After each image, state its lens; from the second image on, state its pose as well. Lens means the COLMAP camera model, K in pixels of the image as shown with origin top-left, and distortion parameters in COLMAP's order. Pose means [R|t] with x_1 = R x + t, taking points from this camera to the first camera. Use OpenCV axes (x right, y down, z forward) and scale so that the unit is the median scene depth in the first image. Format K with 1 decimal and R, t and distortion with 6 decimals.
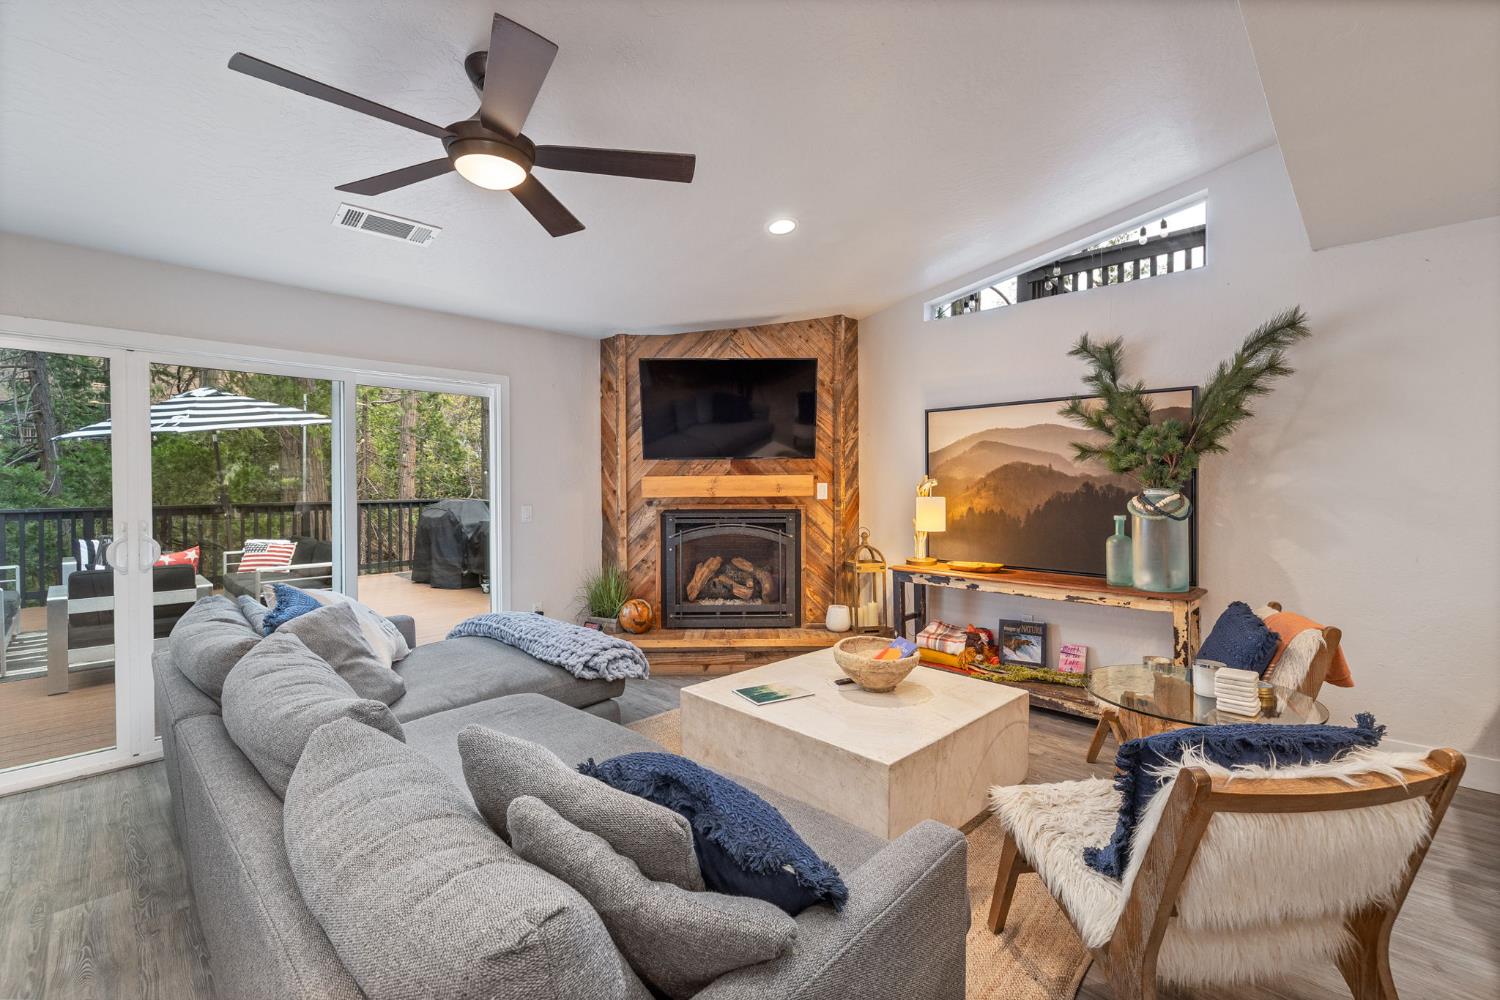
lens RADIAL K [[639.8, 0, 724.1], [0, 639.8, 477.9], [0, 0, 1]] dist [0.000248, -0.000227]
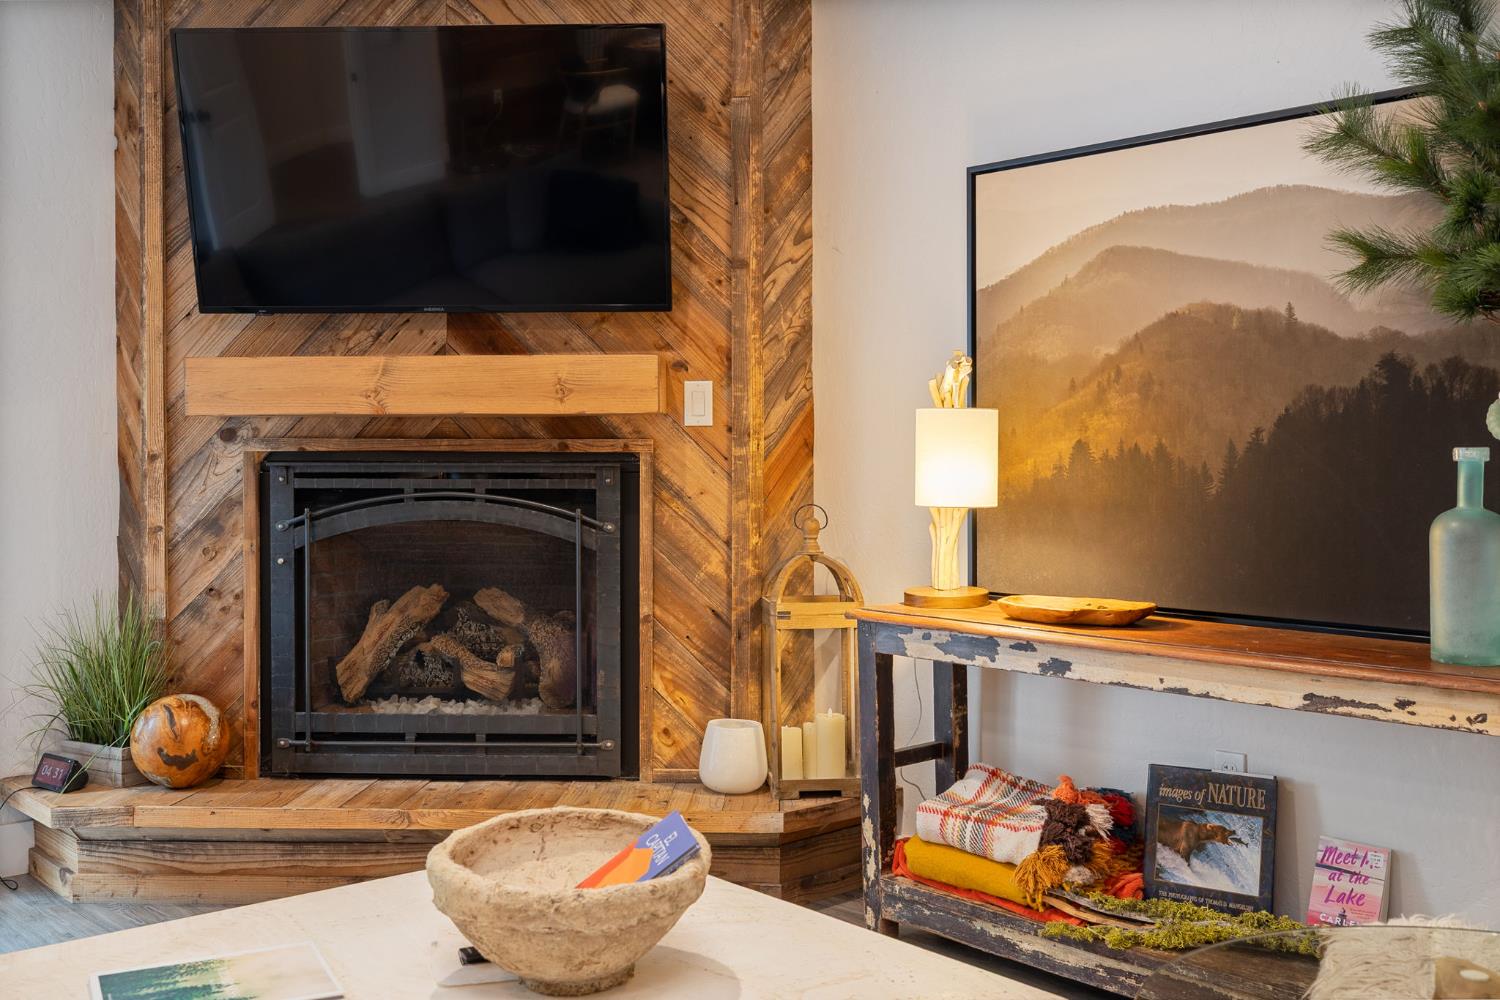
lens RADIAL K [[1409.0, 0, 746.4], [0, 1409.0, 458.2], [0, 0, 1]] dist [0.004073, -0.001807]
pose [[0.998730, 0.005071, -0.050128, 0.222252], [-0.004790, 0.999972, 0.005731, 0.047287], [0.050156, -0.005484, 0.998726, 0.208592]]
